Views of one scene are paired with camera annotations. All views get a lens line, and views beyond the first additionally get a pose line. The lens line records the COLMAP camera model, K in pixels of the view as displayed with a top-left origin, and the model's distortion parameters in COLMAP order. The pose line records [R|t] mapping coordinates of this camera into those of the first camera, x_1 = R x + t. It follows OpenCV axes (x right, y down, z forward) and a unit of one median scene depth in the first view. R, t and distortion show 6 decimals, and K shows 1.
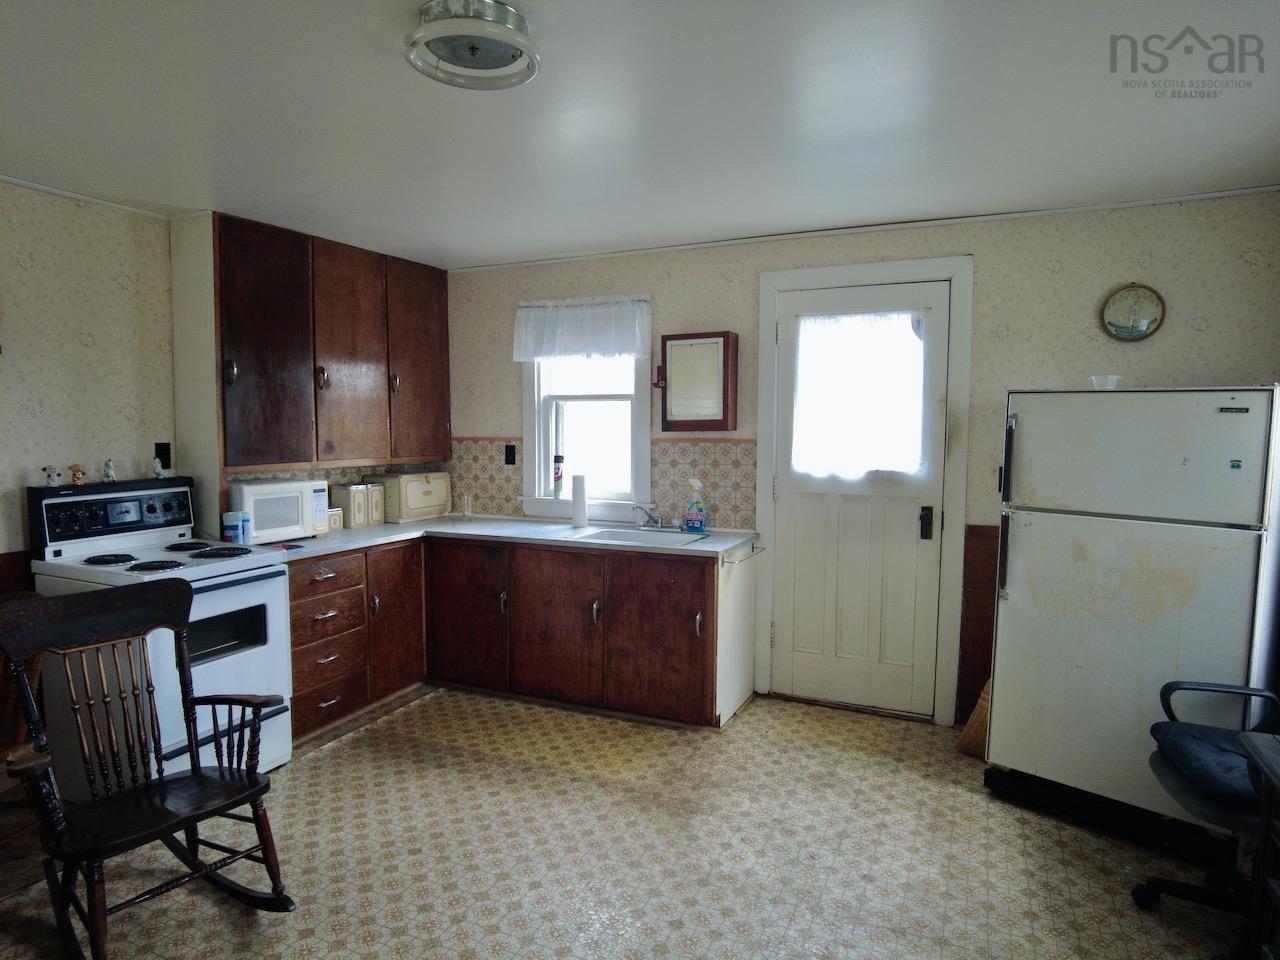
lens RADIAL K [[767.1, 0, 640.0], [0, 767.1, 480.0], [0, 0, 1]] dist [-0.000055, 0.000839]
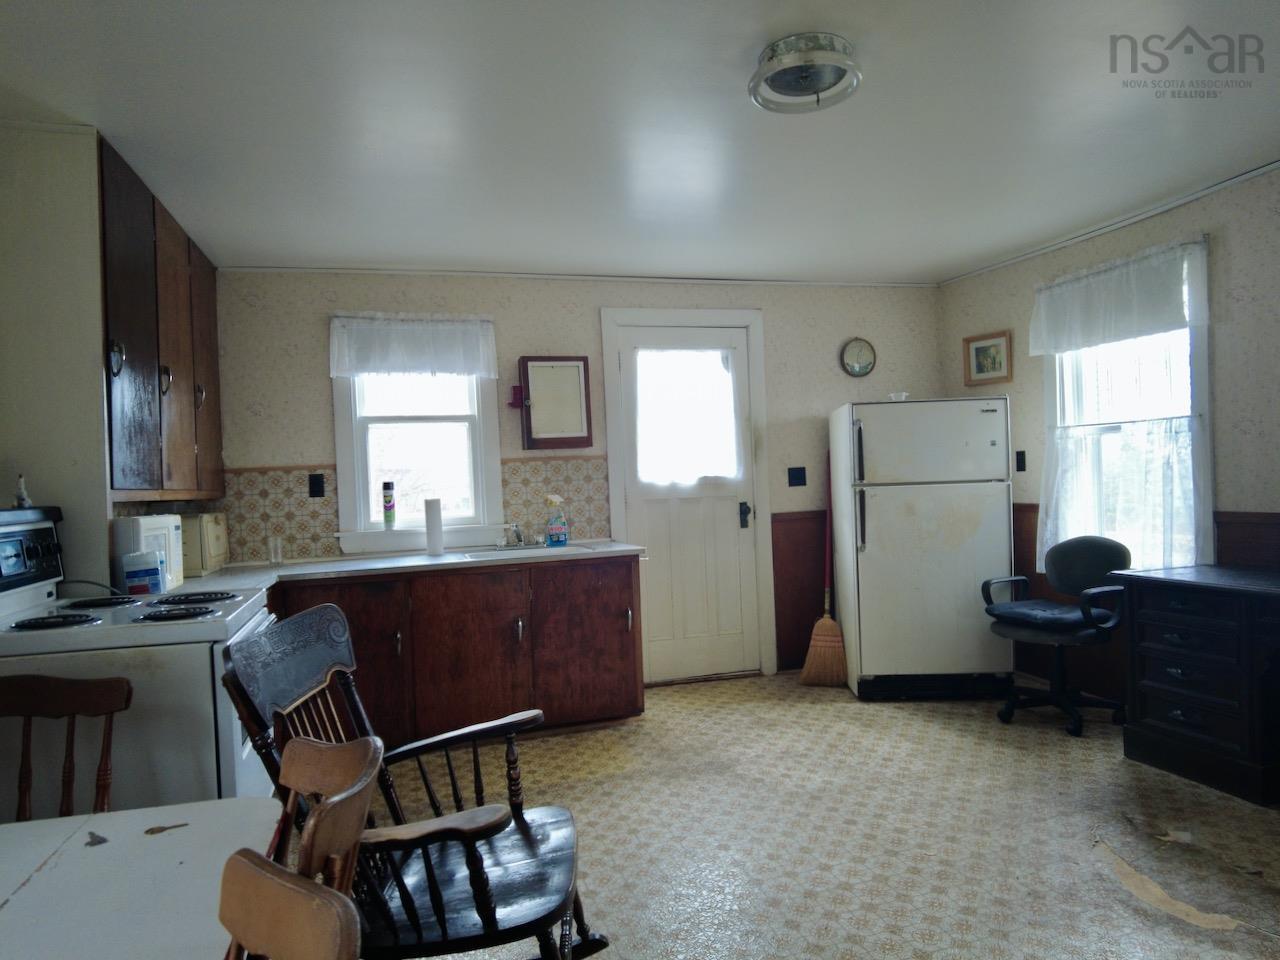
lens RADIAL K [[775.6, 0, 640.0], [0, 775.6, 480.0], [0, 0, 1]] dist [0.037597, 0.000534]
pose [[0.761343, -0.037848, 0.647244, -0.585512], [0.088193, 0.995061, -0.045554, 0.041236], [-0.642323, 0.091765, 0.760921, 0.132830]]
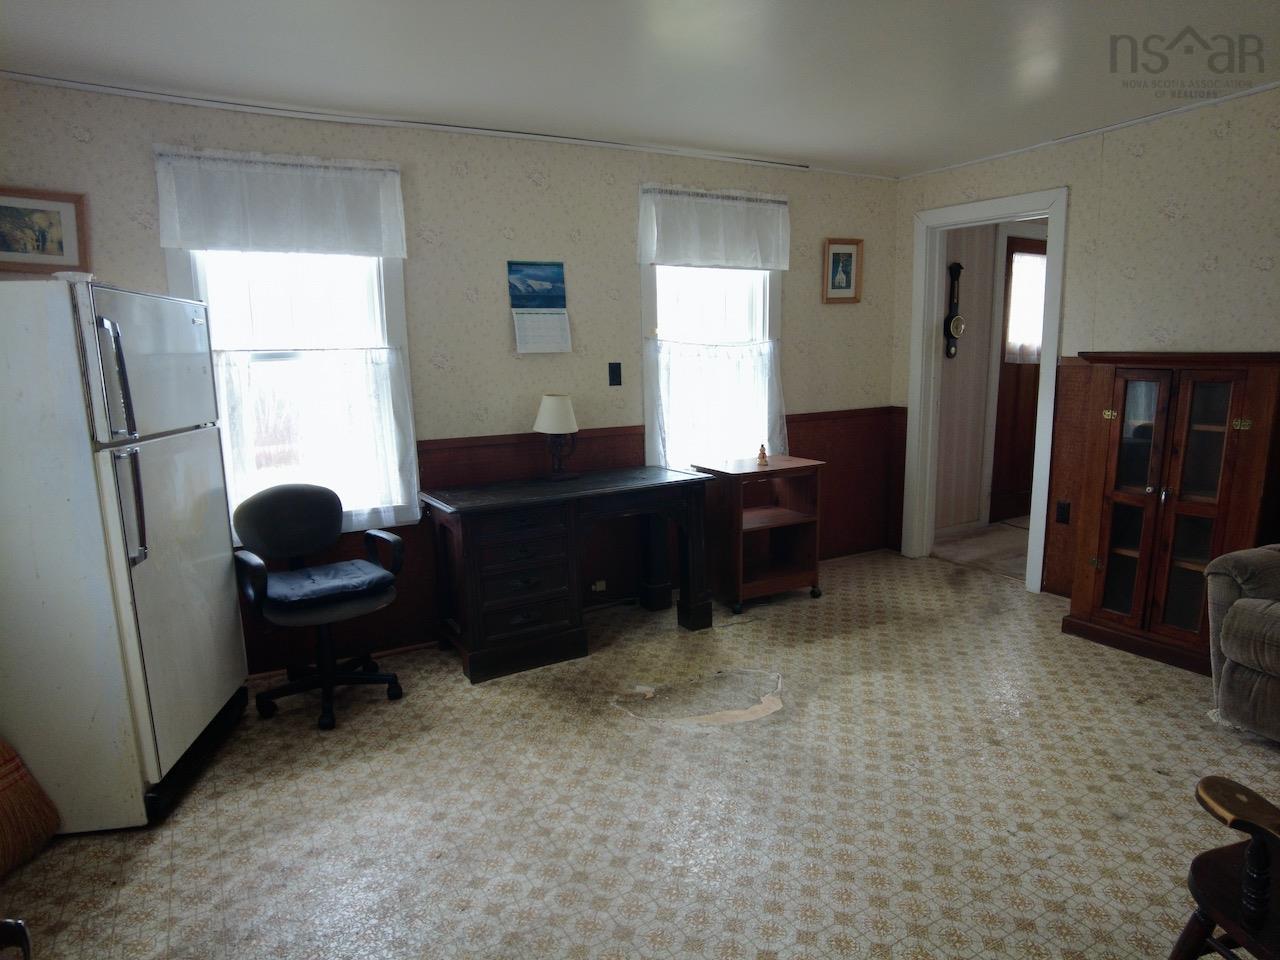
lens RADIAL K [[801.4, 0, 596.3], [0, 801.4, 508.8], [0, 0, 1]] dist [-0.020720, 0.001603]
pose [[-0.781534, -0.100595, 0.615699, -0.278251], [0.066957, 0.967689, 0.243096, -0.048352], [-0.620259, 0.231213, -0.749546, 1.010812]]
